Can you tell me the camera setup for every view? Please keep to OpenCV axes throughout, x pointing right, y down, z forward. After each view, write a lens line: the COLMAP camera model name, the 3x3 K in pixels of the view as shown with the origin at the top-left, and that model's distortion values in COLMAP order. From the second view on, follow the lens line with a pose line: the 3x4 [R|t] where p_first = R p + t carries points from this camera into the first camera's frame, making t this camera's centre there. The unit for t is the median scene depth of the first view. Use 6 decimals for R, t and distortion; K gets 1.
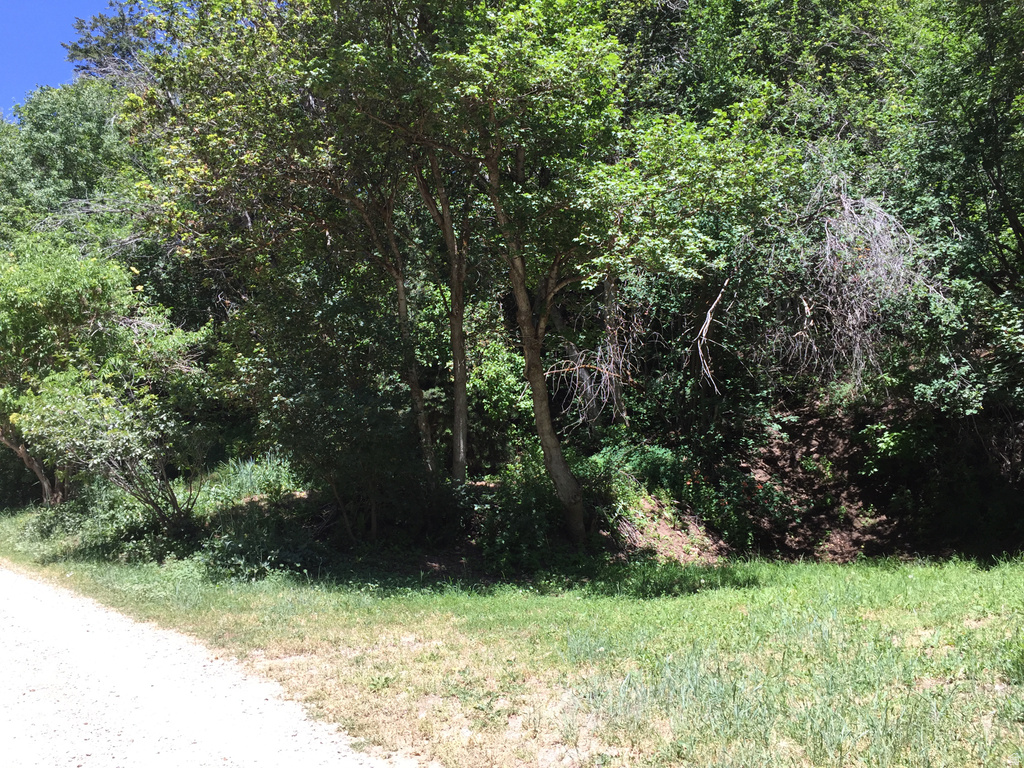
lens RADIAL K [[871.6, 0, 511.7], [0, 871.6, 375.9], [0, 0, 1]] dist [0.036772, -0.026206]
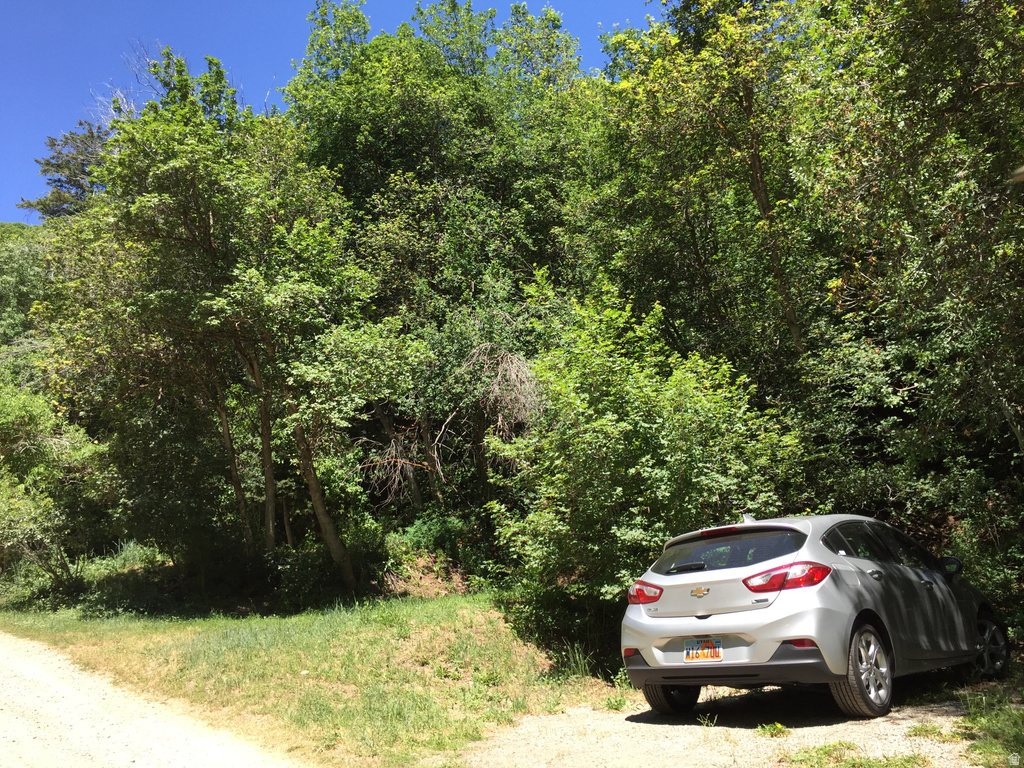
lens RADIAL K [[871.6, 0, 512.5], [0, 871.6, 391.5], [0, 0, 1]] dist [0.036772, -0.026206]
pose [[0.999456, -0.030647, 0.012219, 0.307044], [0.031275, 0.997995, -0.055033, -0.044645], [-0.010508, 0.055386, 0.998410, -0.432419]]
